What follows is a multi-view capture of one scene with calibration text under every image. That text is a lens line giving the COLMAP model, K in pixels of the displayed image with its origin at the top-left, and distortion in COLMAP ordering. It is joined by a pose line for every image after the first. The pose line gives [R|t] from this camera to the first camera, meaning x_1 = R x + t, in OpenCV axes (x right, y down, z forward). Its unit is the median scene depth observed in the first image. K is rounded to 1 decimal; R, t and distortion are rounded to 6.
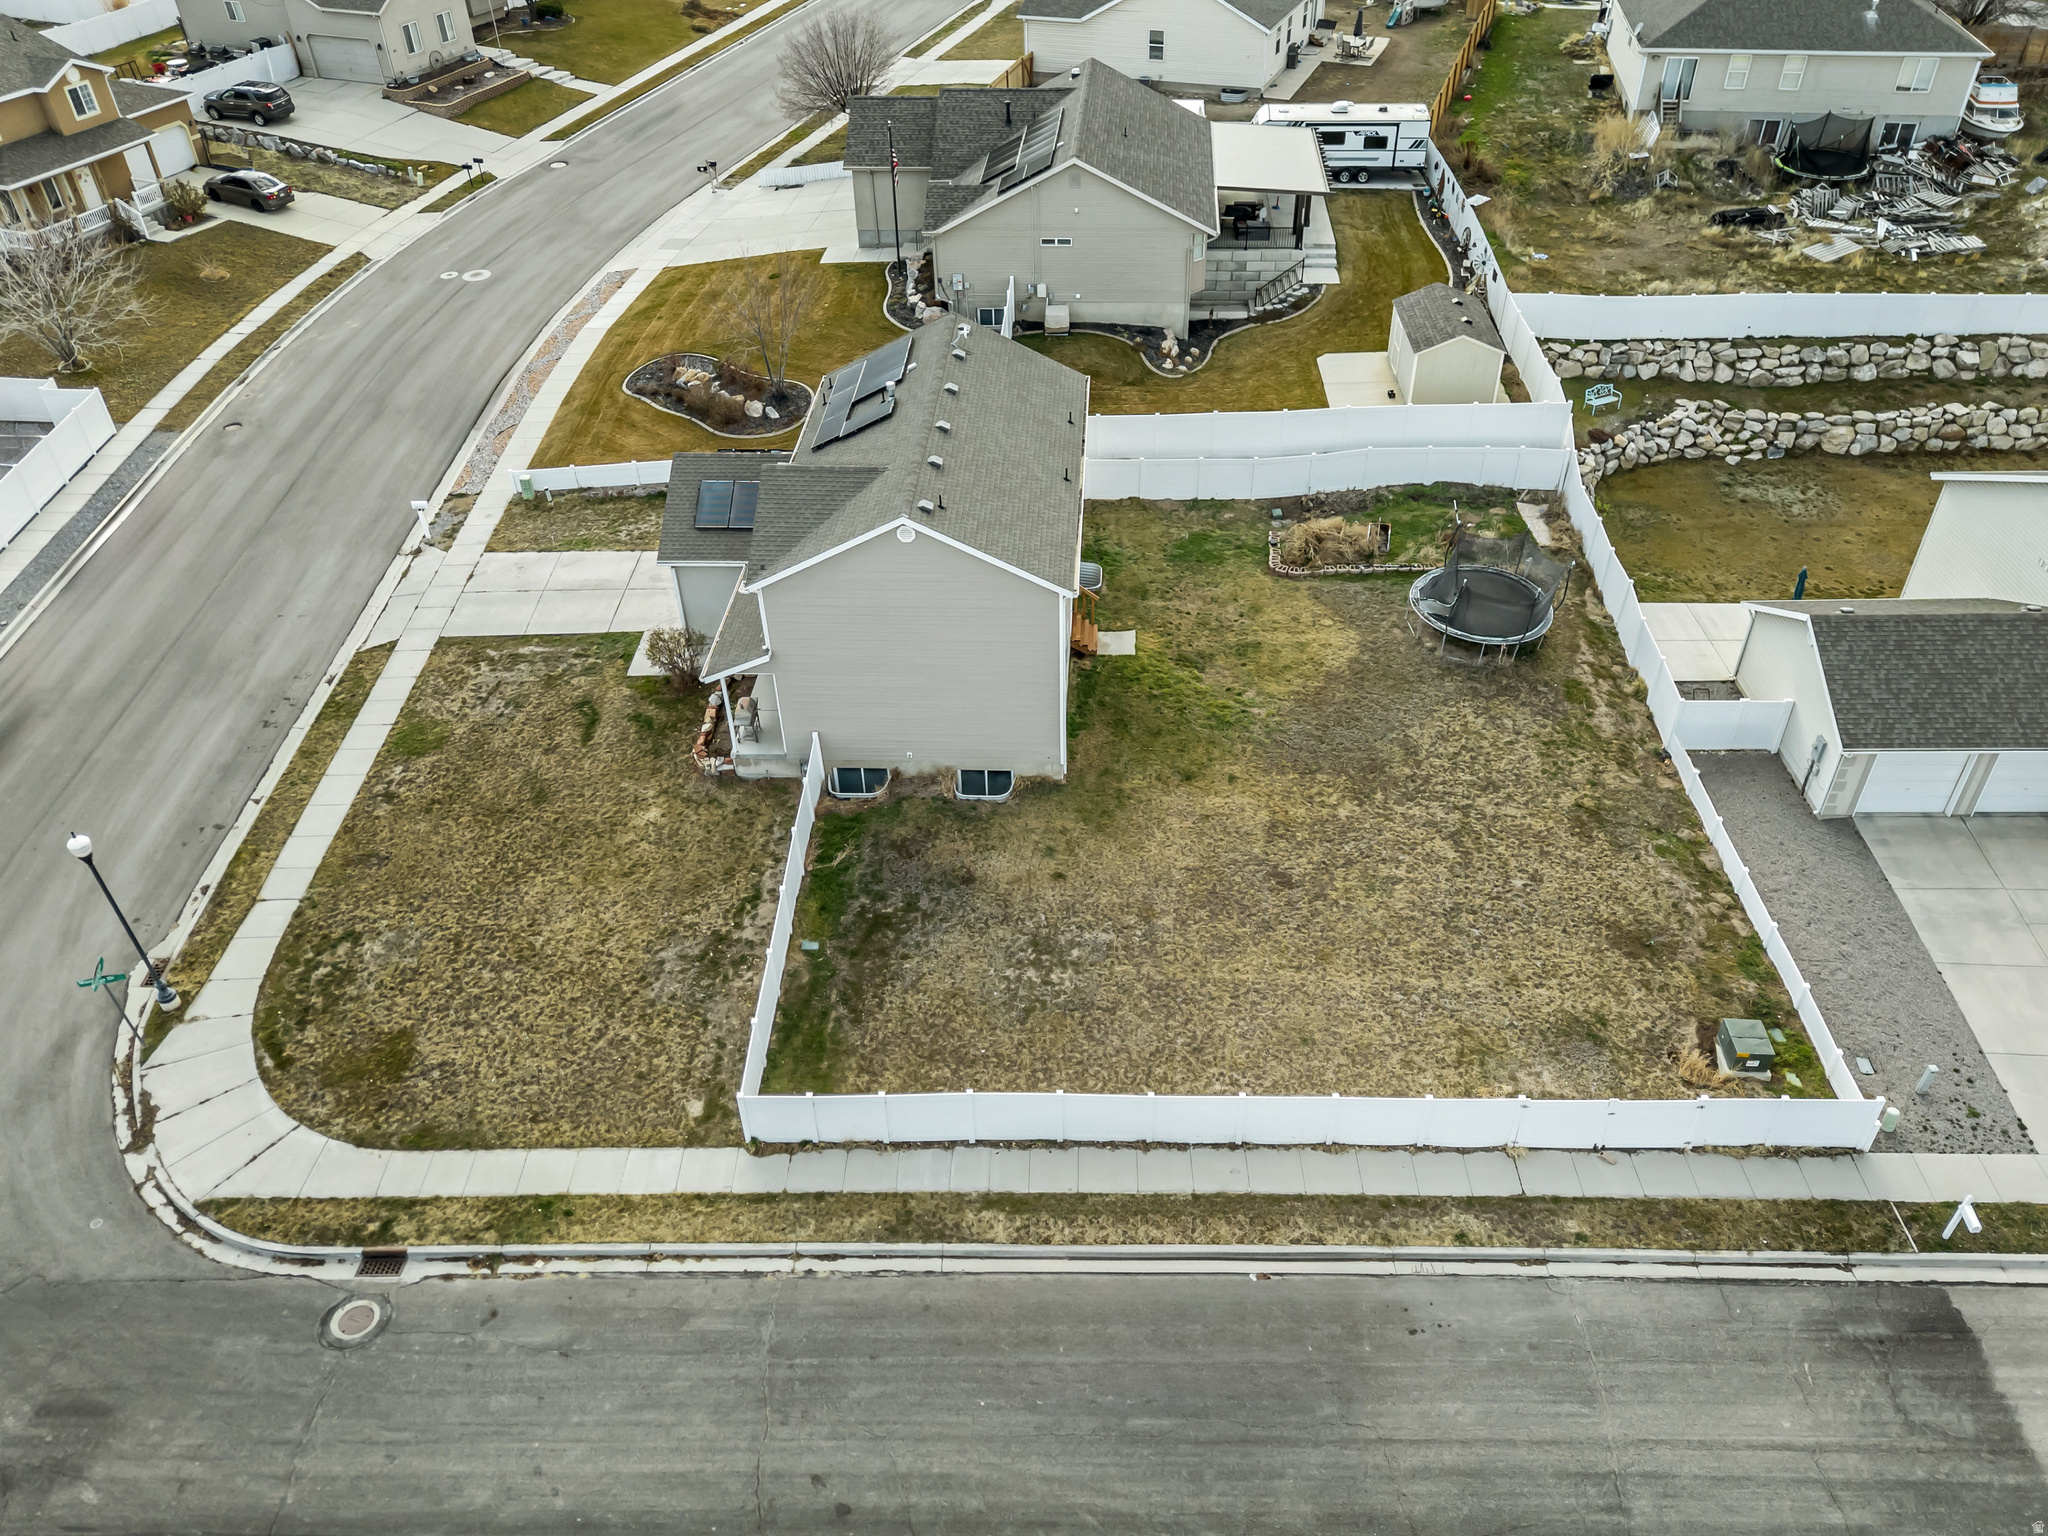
lens RADIAL K [[1509.5, 0, 1027.2], [0, 1509.5, 763.6], [0, 0, 1]] dist [0.082116, -0.076112]
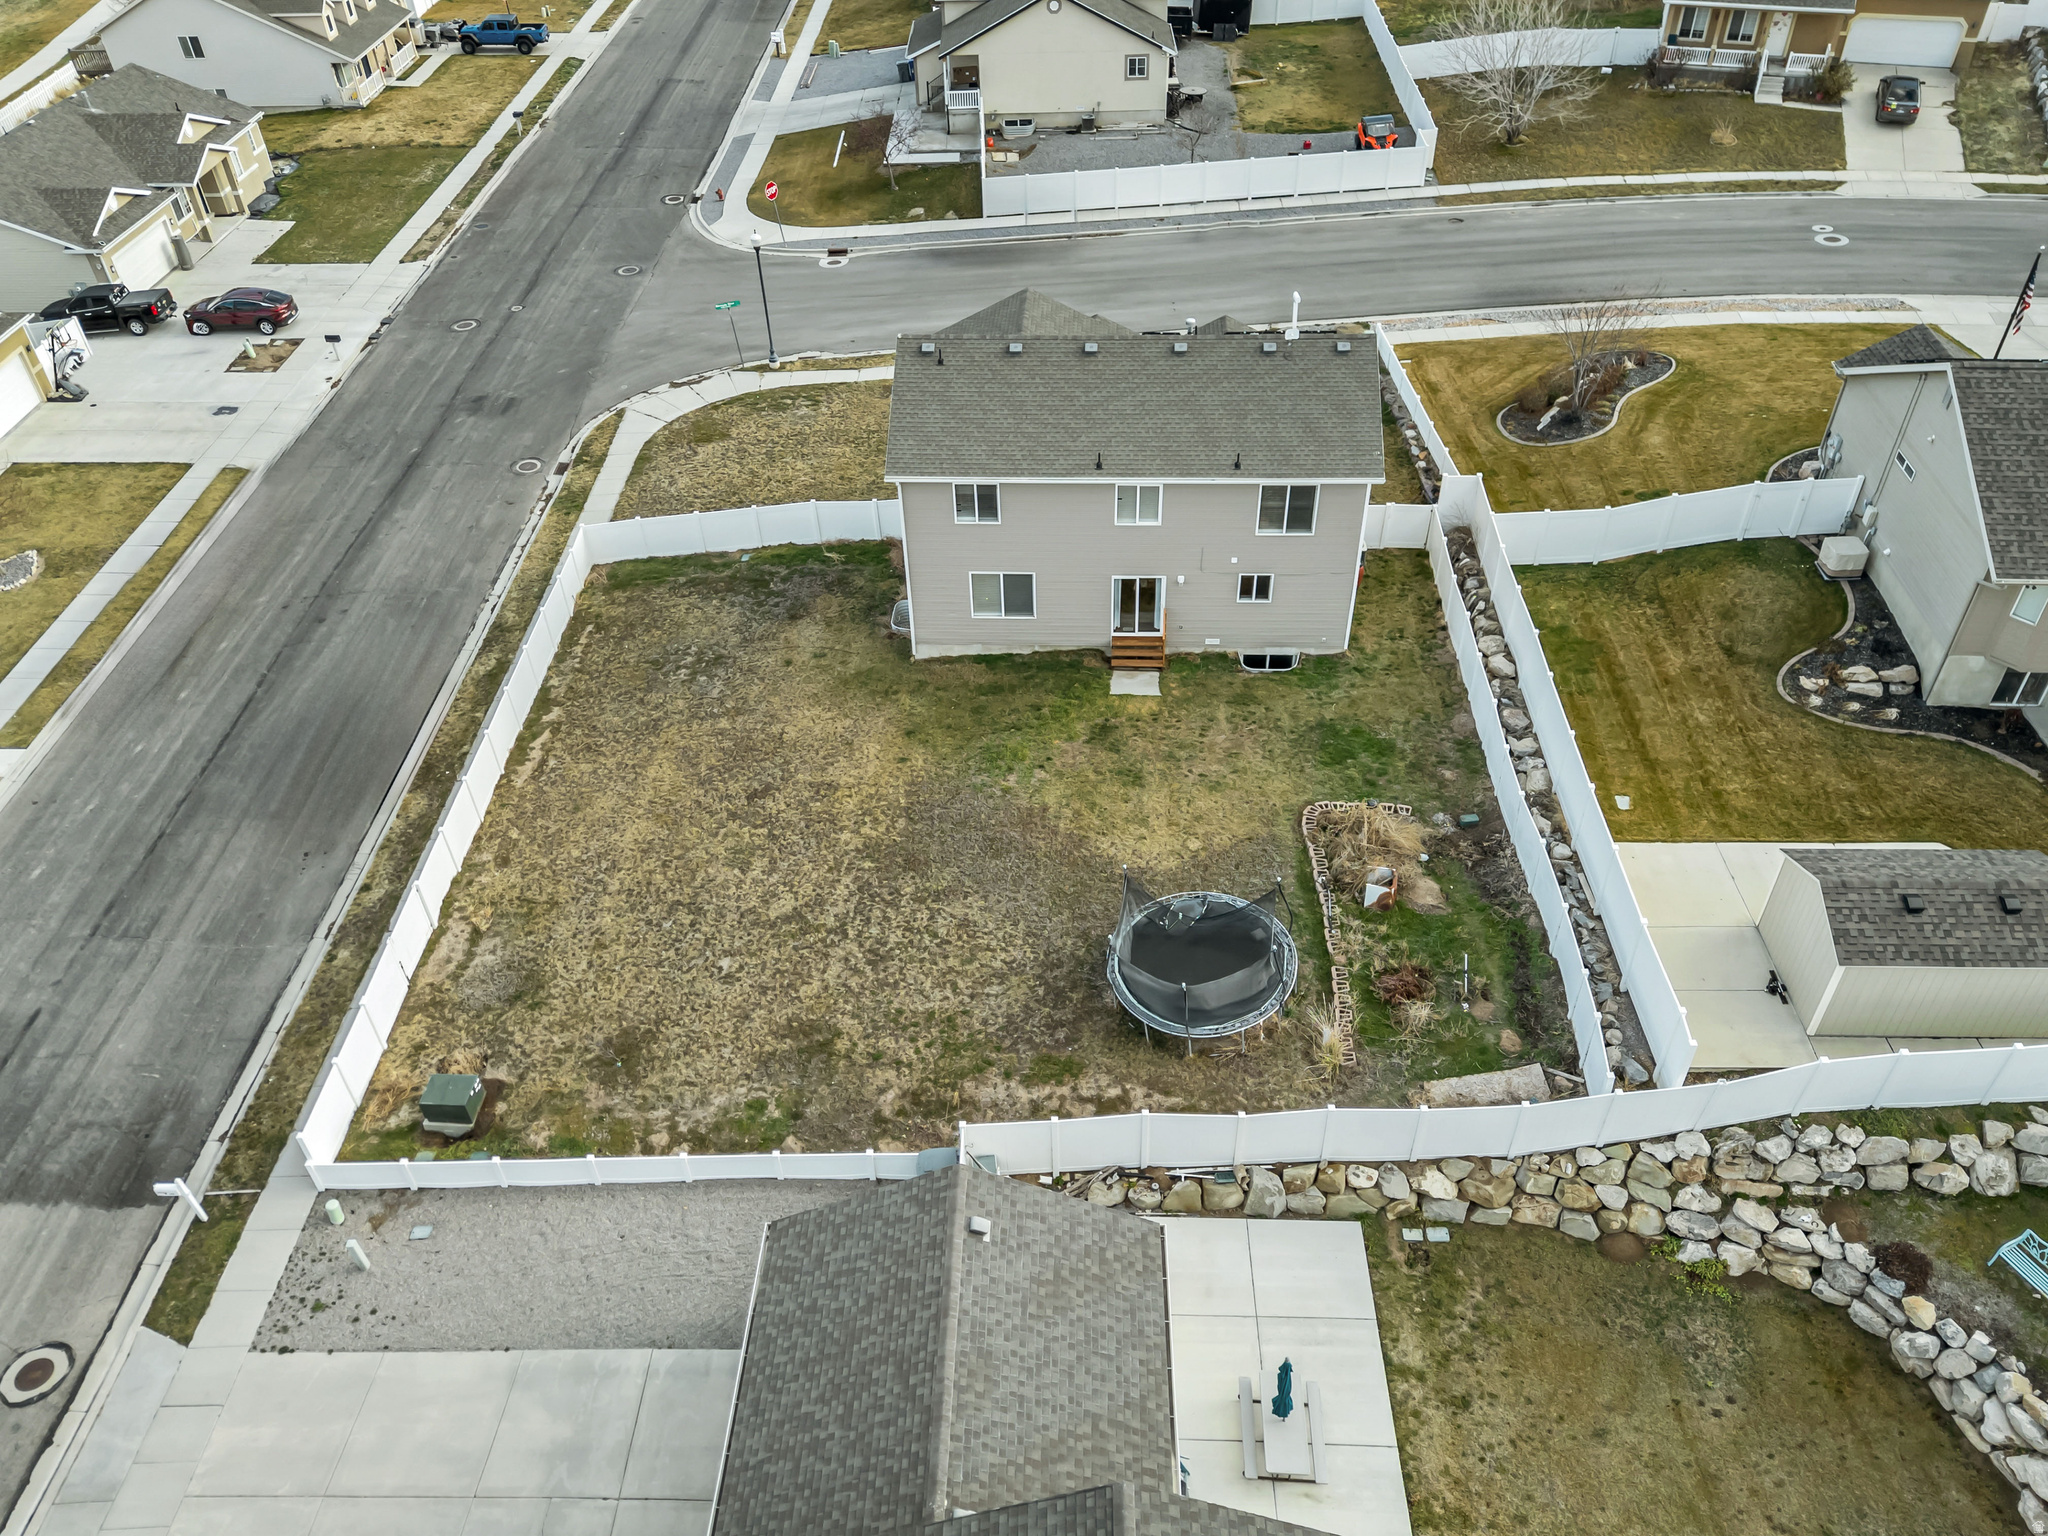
lens RADIAL K [[1512.3, 0, 1029.8], [0, 1512.3, 762.6], [0, 0, 1]] dist [0.085973, -0.080616]
pose [[-0.001433, 0.655723, -0.755000, 0.805079], [-0.592110, 0.607866, 0.529060, -0.511208], [0.805856, 0.447801, 0.387389, 0.625950]]
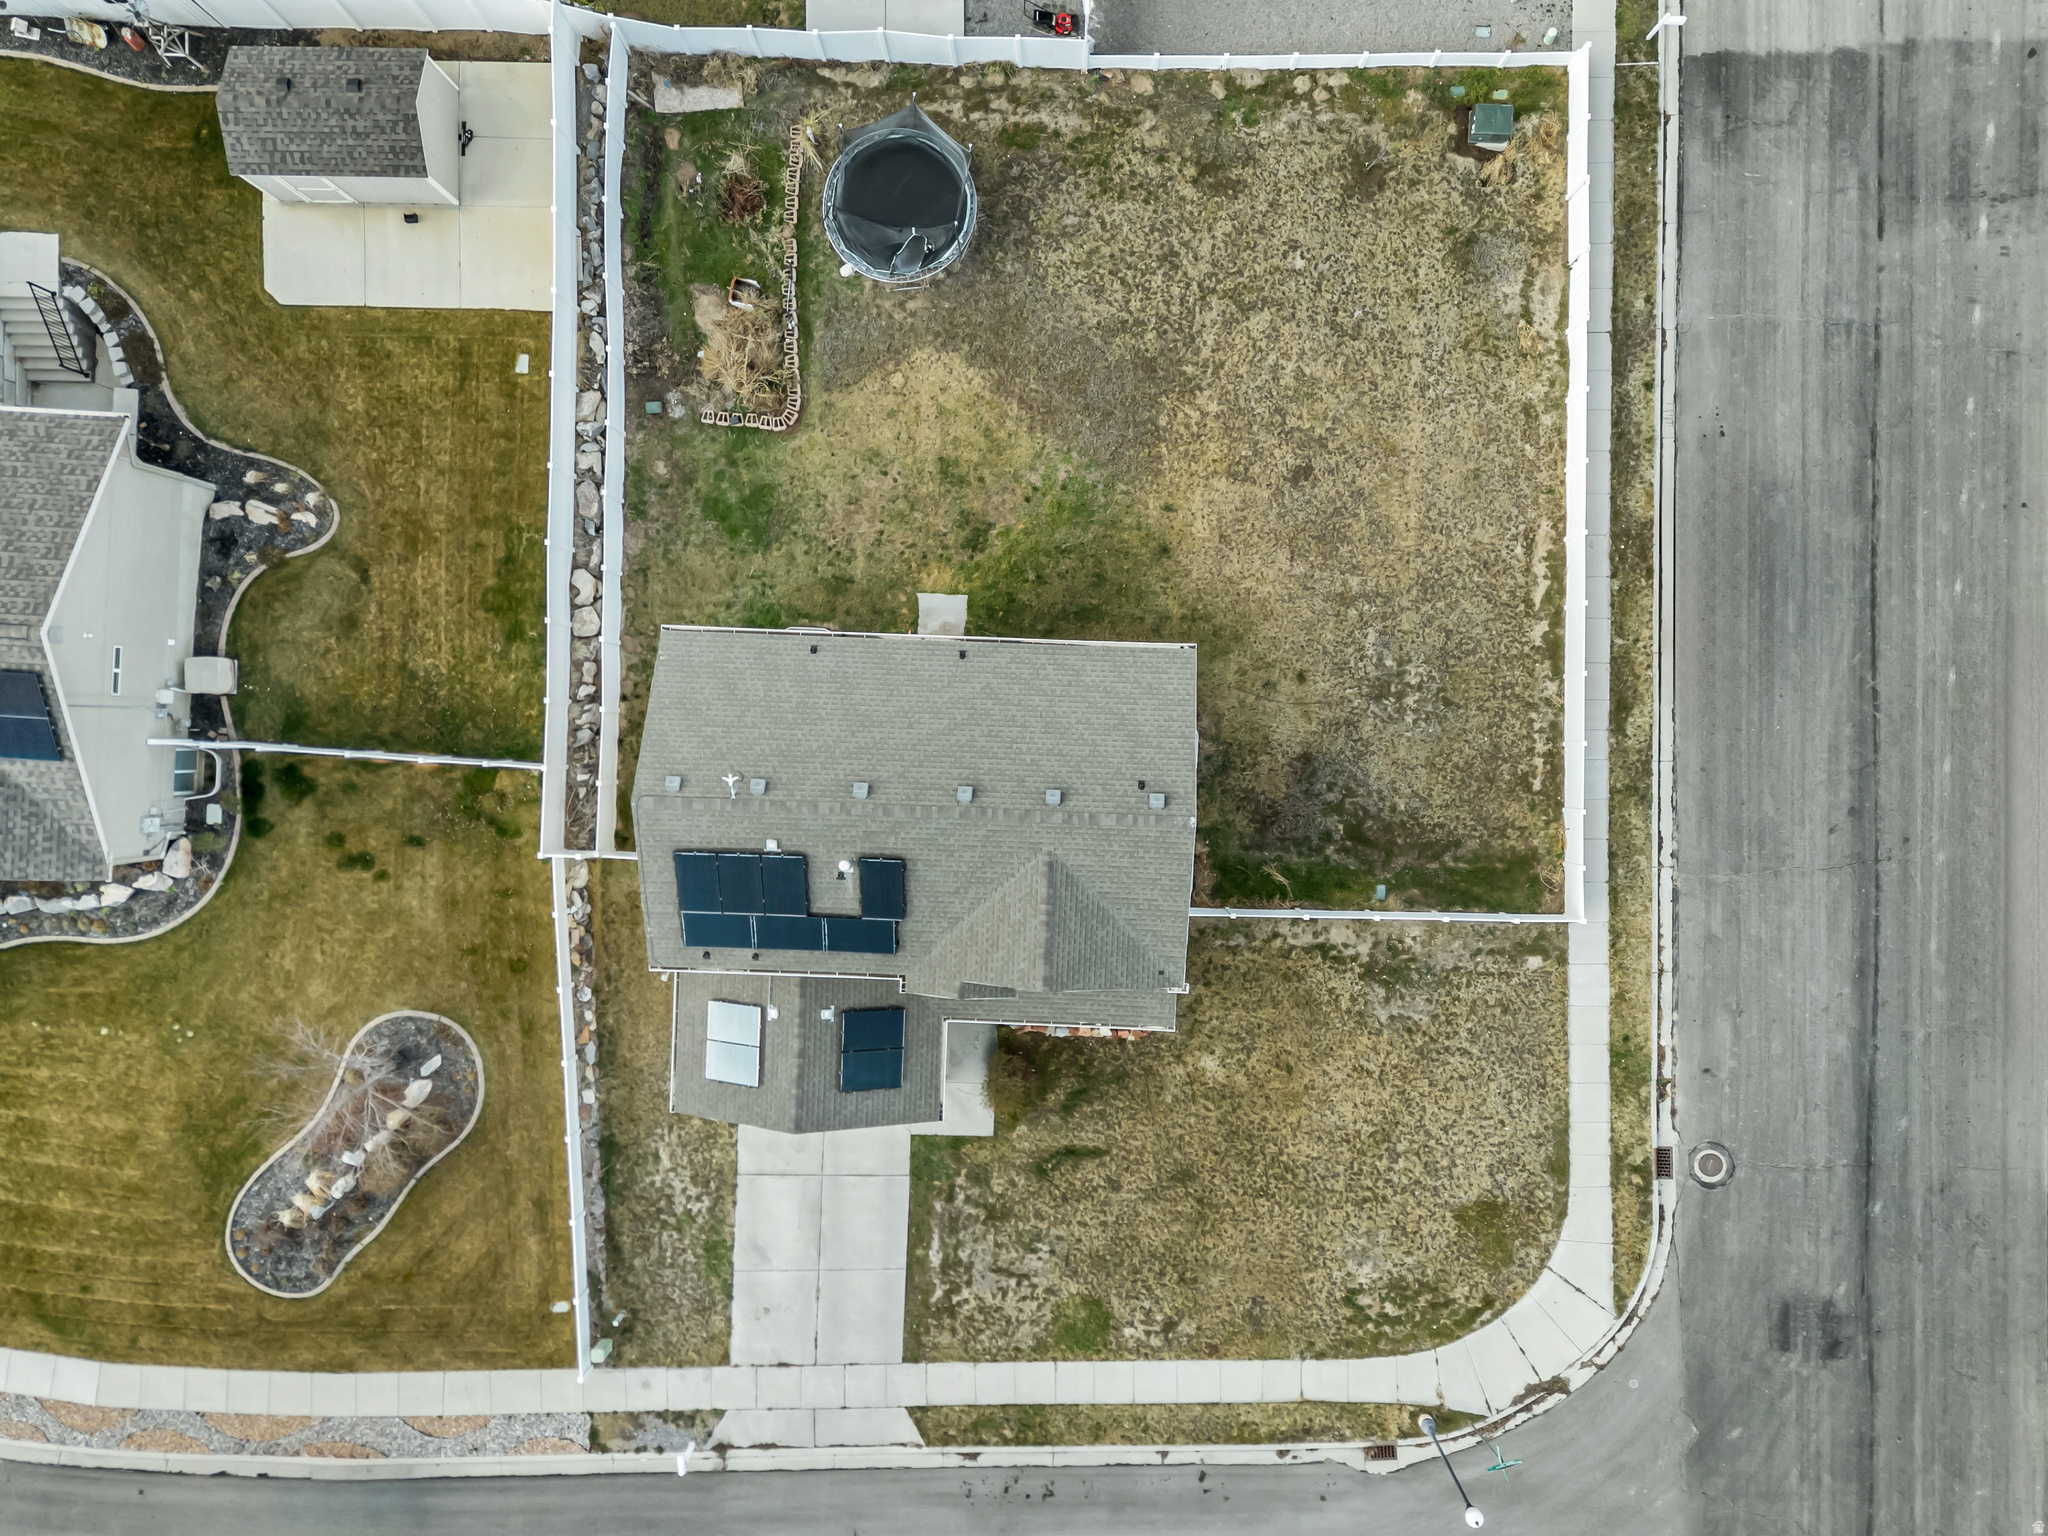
lens RADIAL K [[1509.5, 0, 1027.2], [0, 1509.5, 763.6], [0, 0, 1]] dist [0.082116, -0.076112]
pose [[-0.016790, -0.999854, 0.003250, -0.036354], [0.638506, -0.008221, 0.769573, -0.772555], [-0.769434, 0.014997, 0.638550, 0.382016]]
